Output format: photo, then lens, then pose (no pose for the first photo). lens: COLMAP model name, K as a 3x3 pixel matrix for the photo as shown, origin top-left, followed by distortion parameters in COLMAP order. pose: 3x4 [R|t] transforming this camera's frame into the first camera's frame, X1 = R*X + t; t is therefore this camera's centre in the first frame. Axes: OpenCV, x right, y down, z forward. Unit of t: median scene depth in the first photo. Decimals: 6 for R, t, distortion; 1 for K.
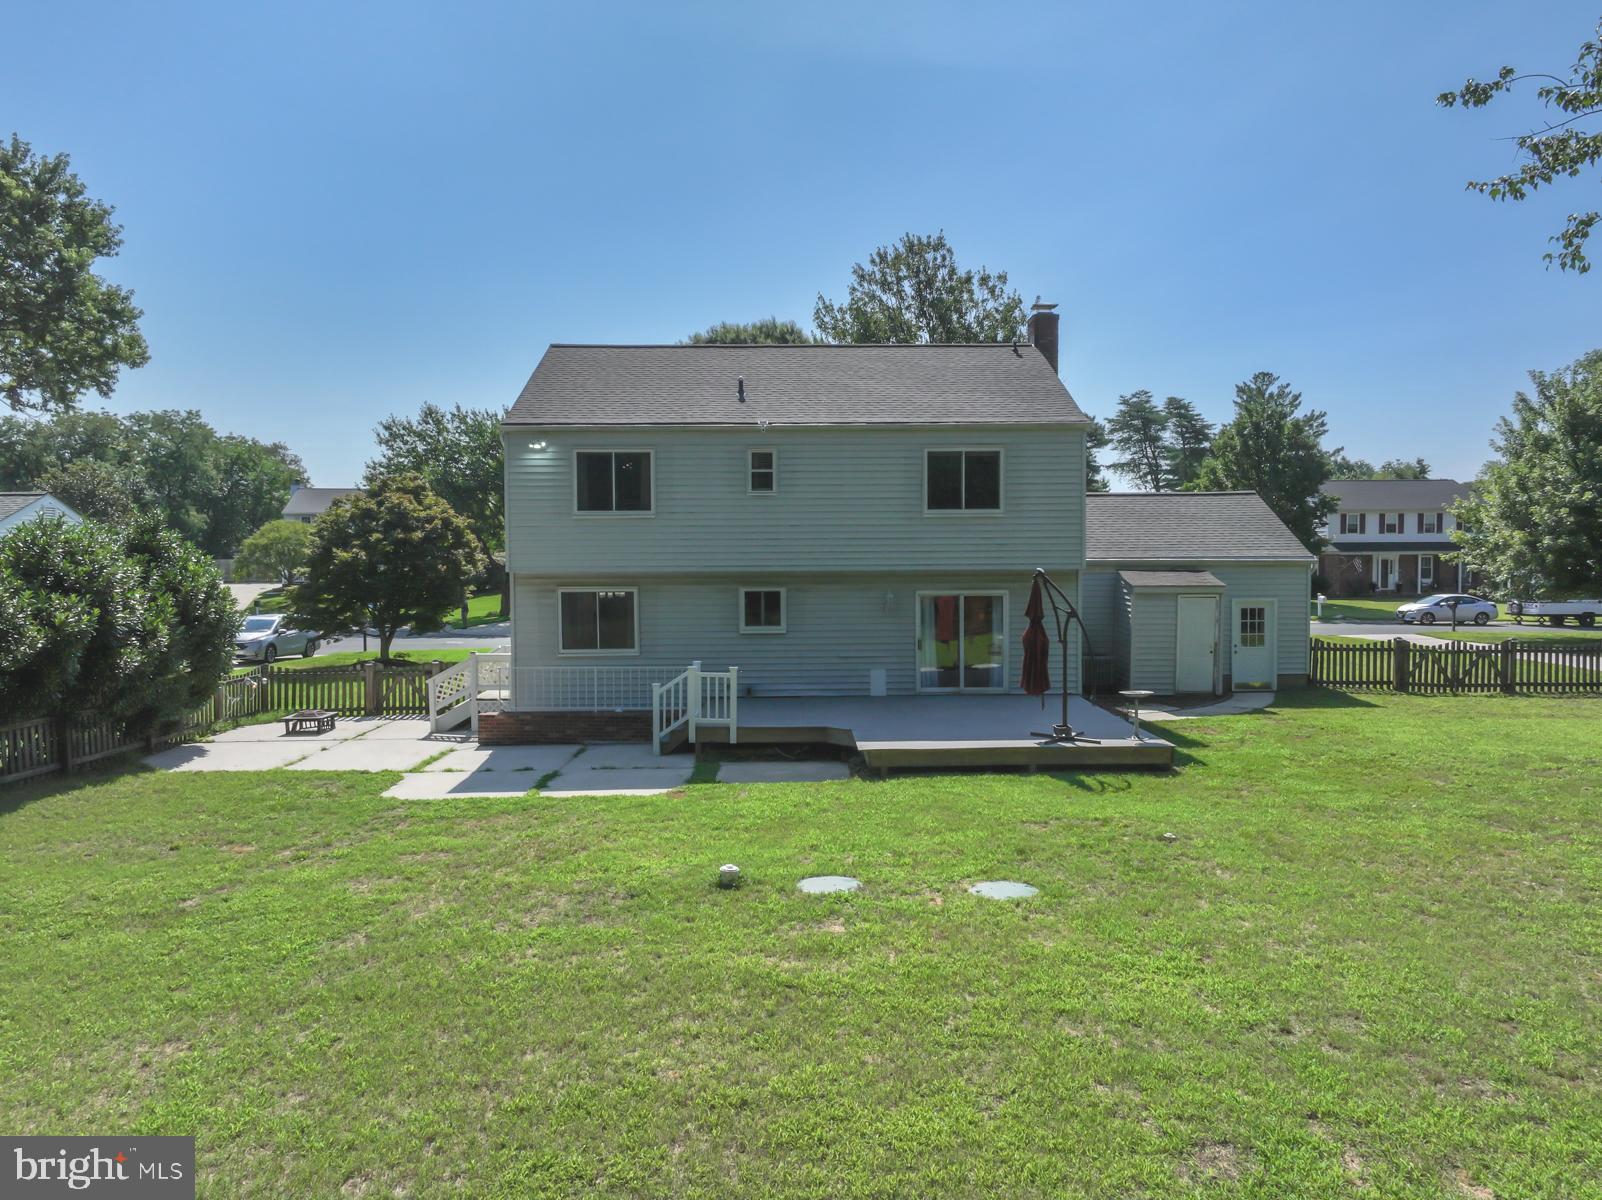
lens RADIAL K [[1123.3, 0, 801.0], [0, 1123.3, 600.0], [0, 0, 1]] dist [0.021117, 0.004978]
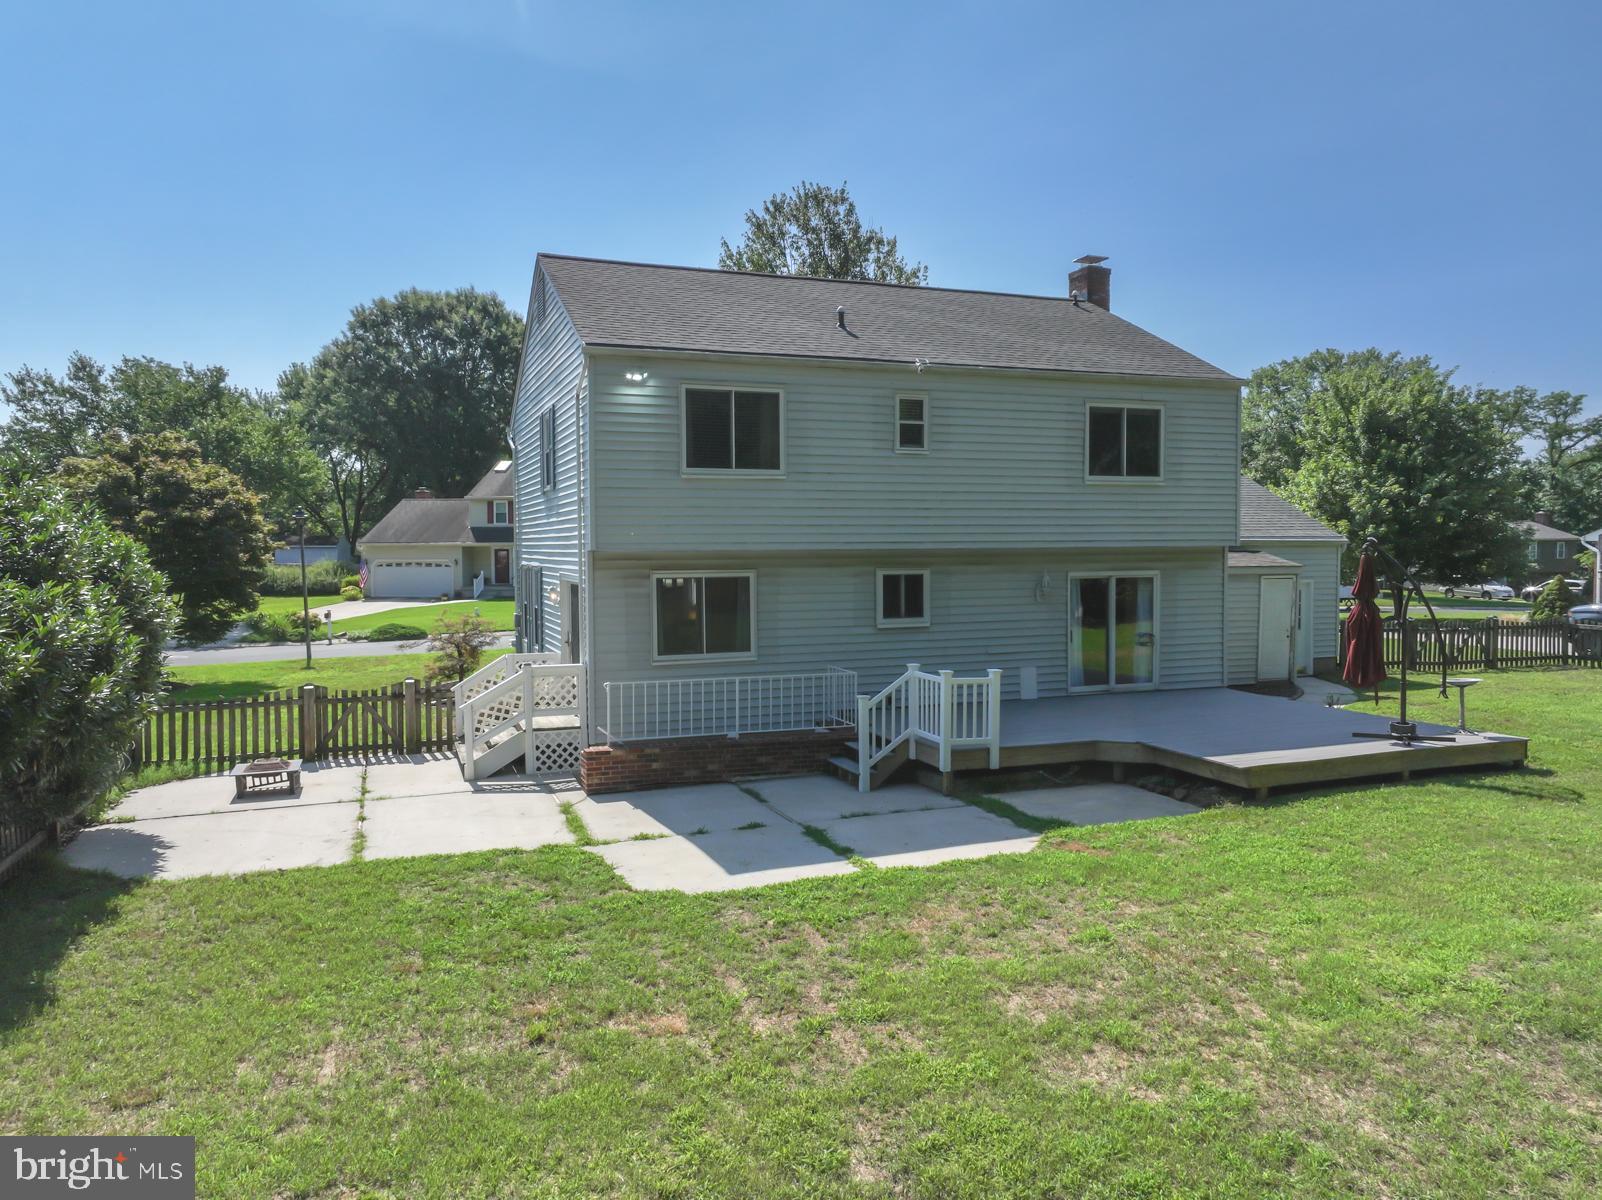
lens RADIAL K [[1127.7, 0, 807.6], [0, 1127.7, 601.2], [0, 0, 1]] dist [0.007056, 0.005721]
pose [[0.941449, -0.016524, 0.336751, -0.368038], [0.016088, 0.999862, 0.004083, 0.006835], [-0.336772, 0.001573, 0.941585, 0.269235]]
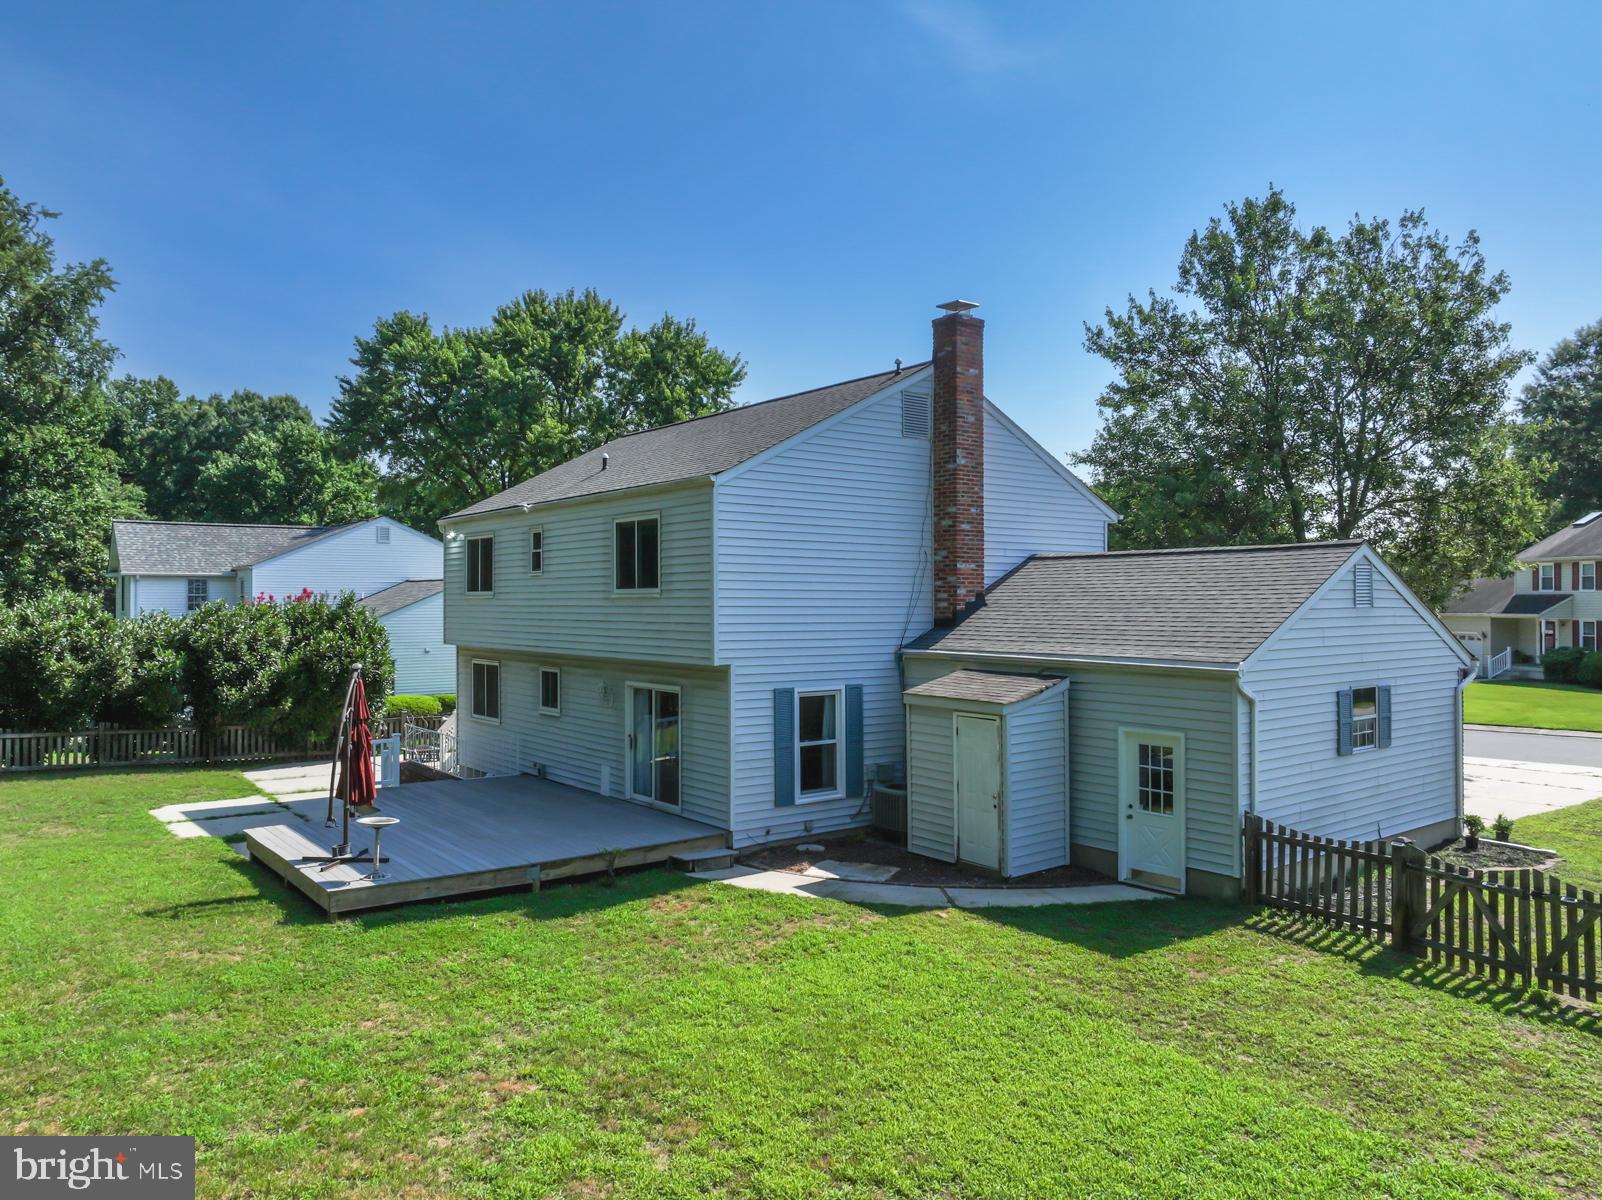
lens RADIAL K [[1127.7, 0, 807.6], [0, 1127.7, 601.2], [0, 0, 1]] dist [0.007056, 0.005721]
pose [[0.609417, 0.005168, -0.792833, 0.886626], [-0.039460, 0.998937, -0.023820, -0.055240], [0.791868, 0.045802, 0.608973, 0.573958]]
